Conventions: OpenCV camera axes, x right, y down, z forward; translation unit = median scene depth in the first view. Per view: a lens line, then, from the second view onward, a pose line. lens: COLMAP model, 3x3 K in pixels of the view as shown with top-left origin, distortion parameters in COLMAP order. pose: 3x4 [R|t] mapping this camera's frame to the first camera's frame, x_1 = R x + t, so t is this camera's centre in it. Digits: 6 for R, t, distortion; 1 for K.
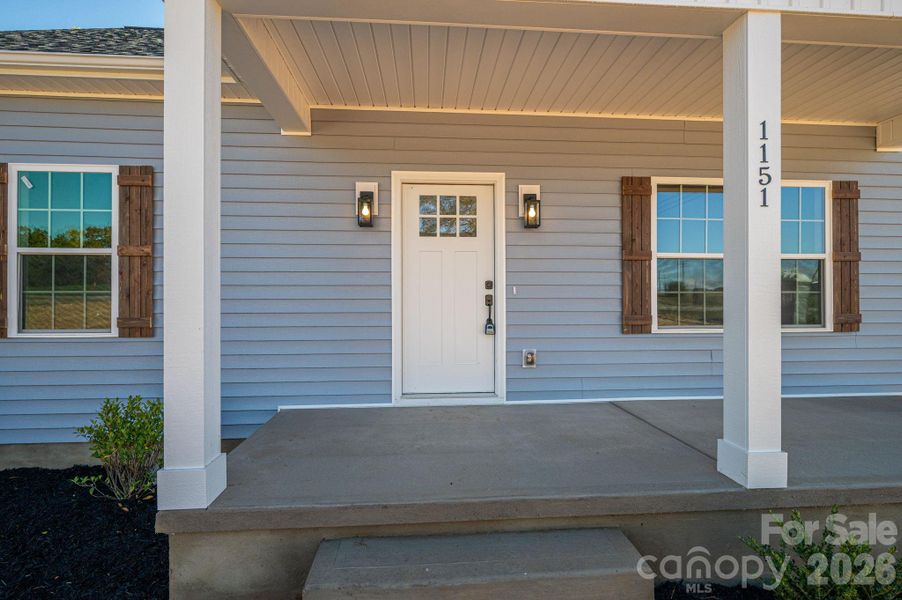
lens RADIAL K [[413.0, 0, 446.2], [0, 413.0, 299.5], [0, 0, 1]] dist [-0.007525, 0.003816]
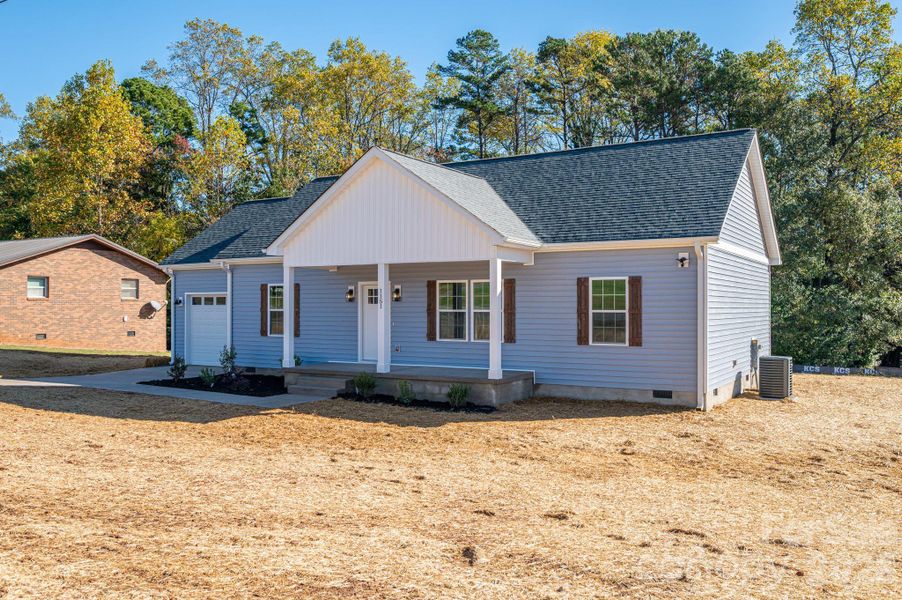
lens RADIAL K [[741.2, 0, 449.8], [0, 741.2, 303.6], [0, 0, 1]] dist [-0.005416, 0.002476]
pose [[0.820441, -0.000994, -0.571730, 3.423398], [0.000911, 0.999999, -0.000431, -0.158976], [0.571730, -0.000167, 0.820442, -2.946493]]
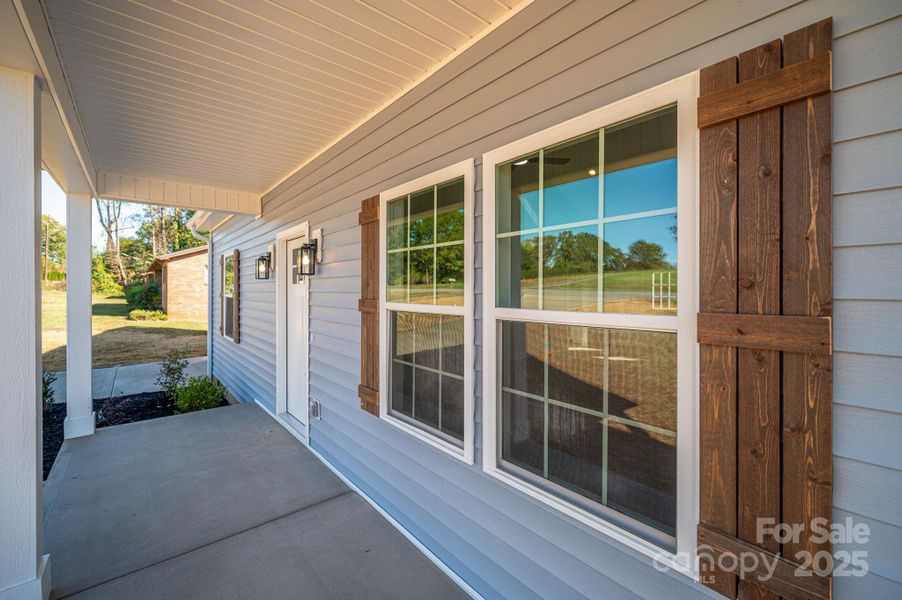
lens RADIAL K [[385.0, 0, 456.0], [0, 385.0, 293.4], [0, 0, 1]] dist [-0.000754, 0.000102]
pose [[0.590135, 0.007630, -0.807269, 1.158966], [-0.002733, 0.999968, 0.007454, -0.142853], [0.807300, -0.002192, 0.590137, 0.762394]]
